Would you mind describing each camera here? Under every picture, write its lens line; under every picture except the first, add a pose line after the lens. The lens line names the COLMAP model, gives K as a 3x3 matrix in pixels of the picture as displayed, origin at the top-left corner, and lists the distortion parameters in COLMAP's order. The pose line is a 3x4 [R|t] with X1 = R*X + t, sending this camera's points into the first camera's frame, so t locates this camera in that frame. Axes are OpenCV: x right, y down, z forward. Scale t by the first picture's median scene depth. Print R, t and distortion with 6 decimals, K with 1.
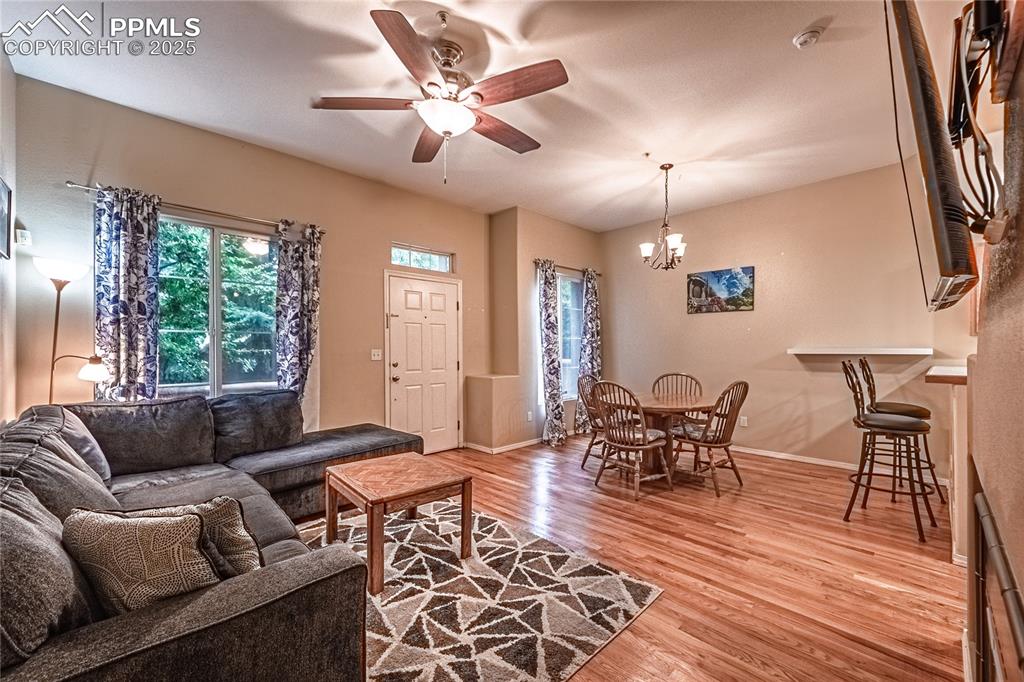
lens RADIAL K [[411.1, 0, 511.8], [0, 411.1, 351.8], [0, 0, 1]] dist [0.002855, -0.001261]
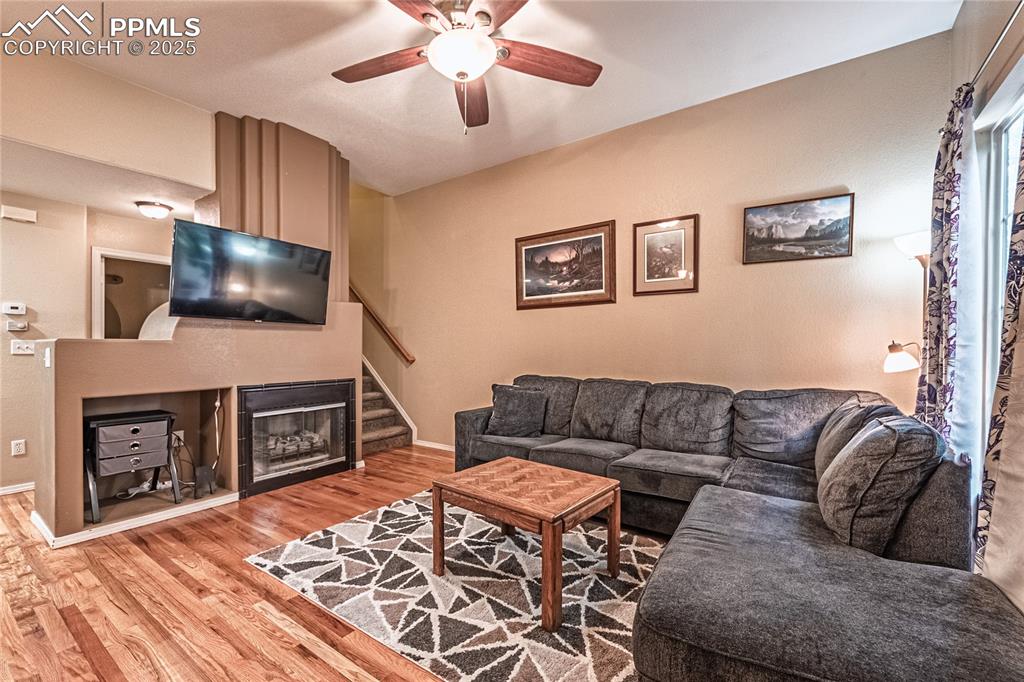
lens RADIAL K [[421.2, 0, 510.2], [0, 421.2, 350.6], [0, 0, 1]] dist [0.006084, -0.003785]
pose [[-0.983024, 0.004123, -0.183431, -0.078808], [-0.000268, 0.999714, 0.023907, 0.006363], [0.183477, 0.023550, -0.982742, 1.542070]]
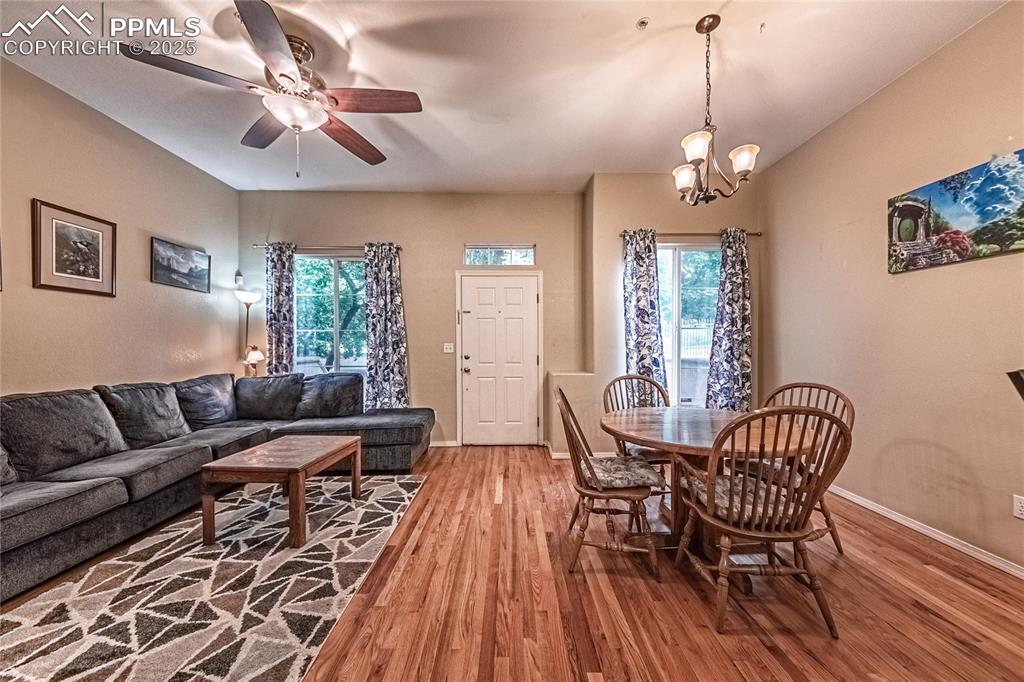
lens RADIAL K [[364.6, 0, 518.7], [0, 364.6, 352.5], [0, 0, 1]] dist [-0.000426, -0.000630]
pose [[0.729578, 0.013522, -0.683764, 0.714143], [-0.007177, 0.999901, 0.012116, 0.009661], [0.683860, -0.003932, 0.729603, 0.588329]]
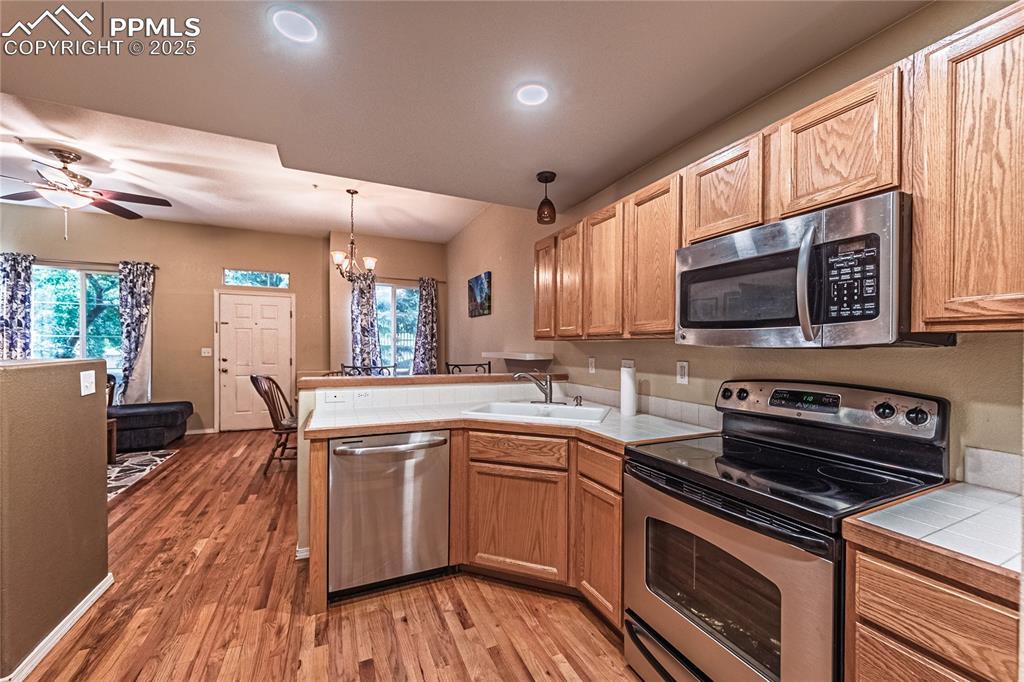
lens RADIAL K [[392.9, 0, 516.5], [0, 392.9, 350.5], [0, 0, 1]] dist [-0.004335, -0.000828]
pose [[0.944274, 0.012375, -0.328928, 1.558689], [-0.012909, 0.999917, 0.000560, -0.018813], [0.328908, 0.003717, 0.944355, 0.157615]]
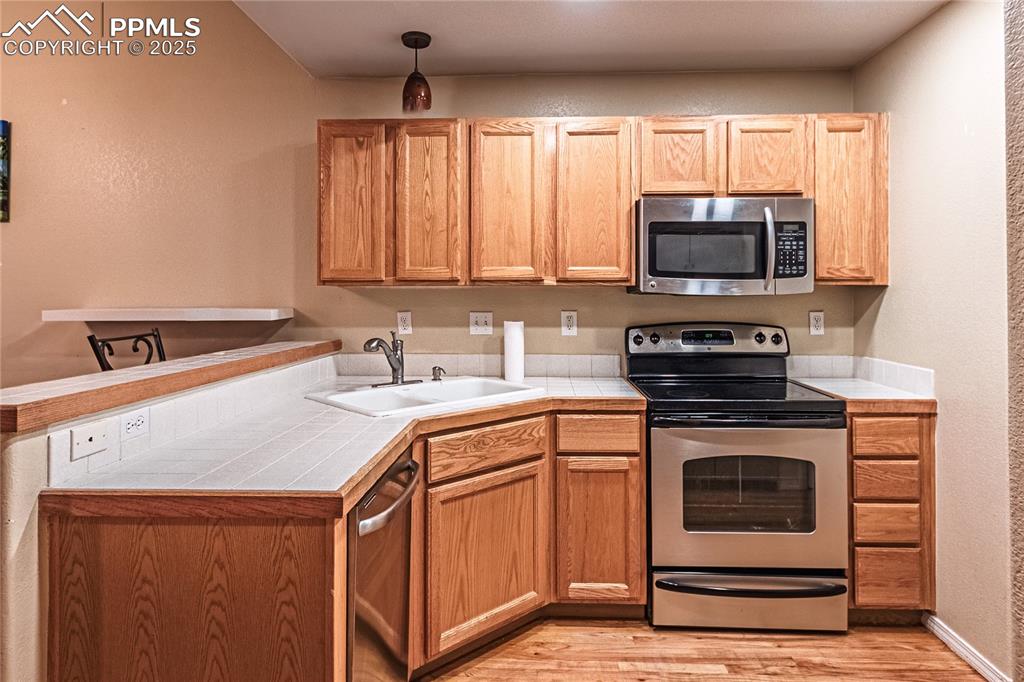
lens RADIAL K [[619.4, 0, 513.1], [0, 619.4, 287.9], [0, 0, 1]] dist [0.001475, 0.001529]
pose [[0.729347, 0.008251, 0.684095, 0.842963], [0.006996, 0.999785, -0.019518, -0.021295], [-0.684109, 0.019021, 0.729132, 0.243891]]
